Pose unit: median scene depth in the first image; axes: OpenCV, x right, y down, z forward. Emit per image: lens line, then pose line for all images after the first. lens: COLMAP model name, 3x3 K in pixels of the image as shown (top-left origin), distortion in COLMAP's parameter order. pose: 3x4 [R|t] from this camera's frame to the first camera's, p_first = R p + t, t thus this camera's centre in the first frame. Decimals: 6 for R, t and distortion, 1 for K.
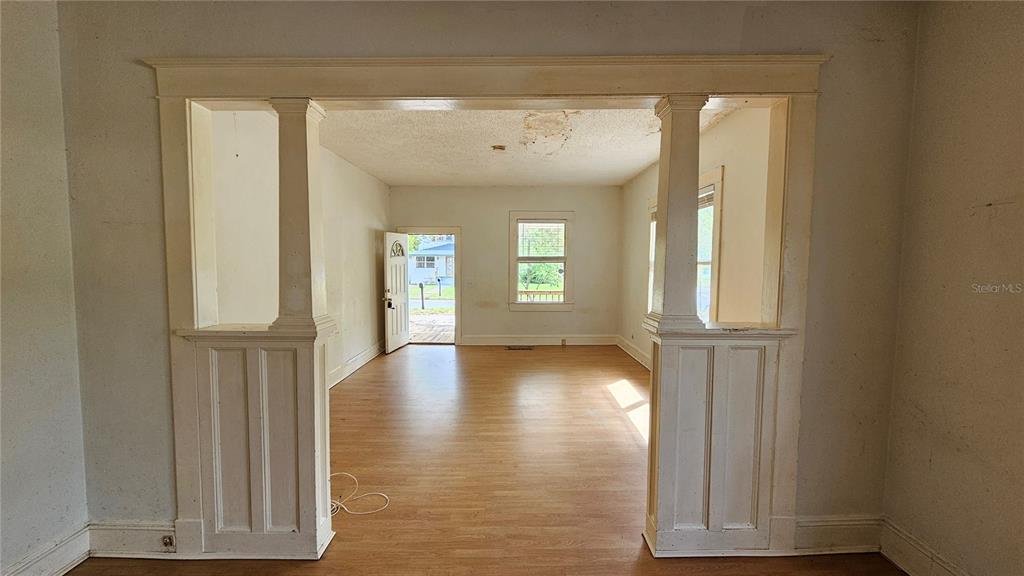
lens RADIAL K [[414.5, 0, 509.0], [0, 414.5, 284.5], [0, 0, 1]] dist [-0.003153, 0.000230]
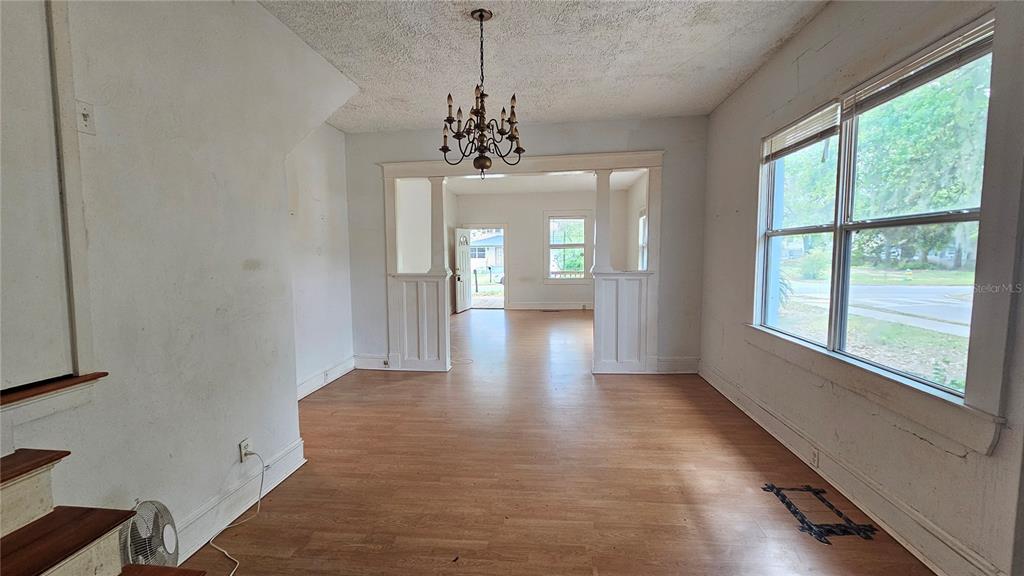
lens RADIAL K [[414.5, 0, 515.4], [0, 414.5, 288.5], [0, 0, 1]] dist [-0.003153, 0.000230]
pose [[0.994814, -0.003844, -0.101643, 0.048641], [0.006901, 0.999534, 0.029736, 0.037919], [0.101481, -0.030283, 0.994376, -0.385791]]
